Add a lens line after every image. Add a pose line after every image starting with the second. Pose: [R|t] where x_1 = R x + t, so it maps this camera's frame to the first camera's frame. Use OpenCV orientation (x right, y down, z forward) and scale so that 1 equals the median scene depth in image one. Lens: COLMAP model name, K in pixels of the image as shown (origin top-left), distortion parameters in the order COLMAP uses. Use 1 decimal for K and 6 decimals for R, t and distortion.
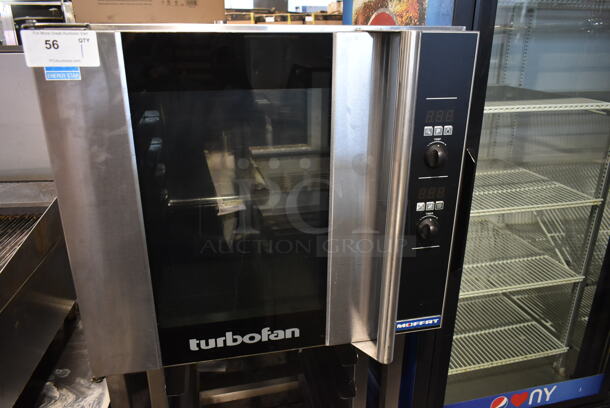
lens RADIAL K [[471.7, 0, 305.2], [0, 471.7, 202.3], [0, 0, 1]] dist [-0.016042, -0.008675]
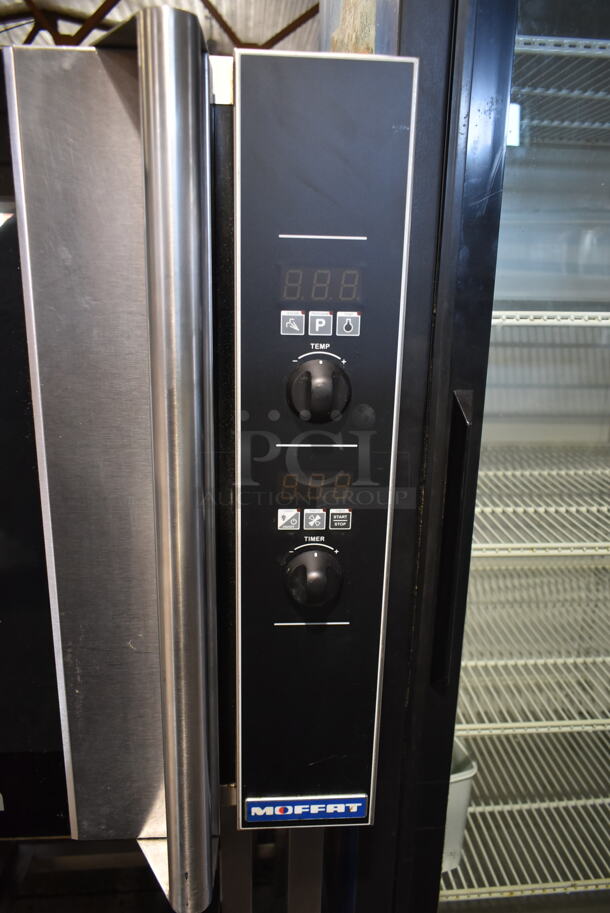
lens RADIAL K [[705.9, 0, 301.7], [0, 705.9, 464.6], [0, 0, 1]] dist [-0.016042, -0.008675]
pose [[0.988587, 0.057604, -0.139207, 0.319563], [-0.068986, 0.994535, -0.078370, 0.008883], [0.133932, 0.087078, 0.987157, 0.392423]]
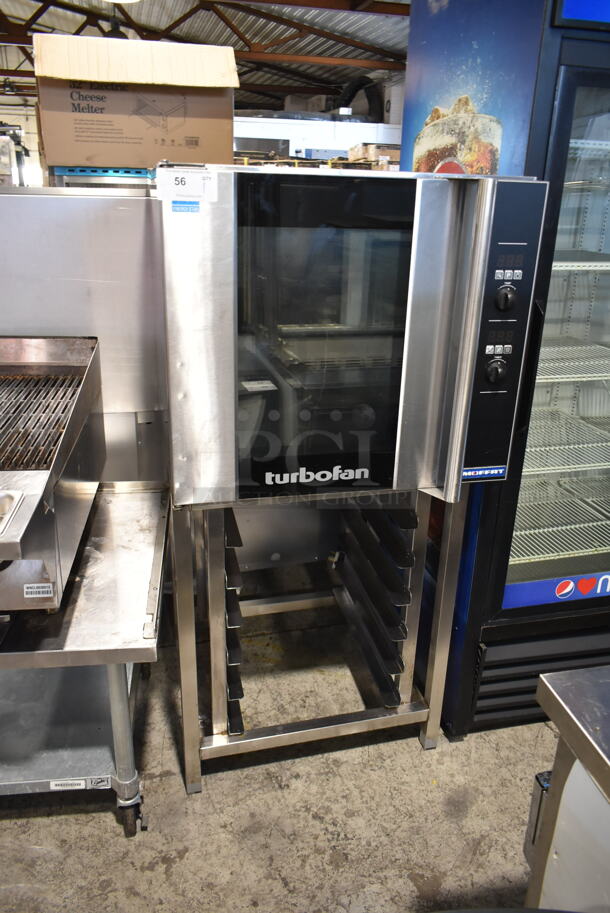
lens RADIAL K [[705.9, 0, 307.4], [0, 705.9, 454.2], [0, 0, 1]] dist [-0.016042, -0.008675]
pose [[0.999688, 0.019313, 0.015842, -0.170229], [-0.019535, 0.999712, 0.013967, 0.215709], [-0.015568, -0.014273, 0.999777, -0.529519]]
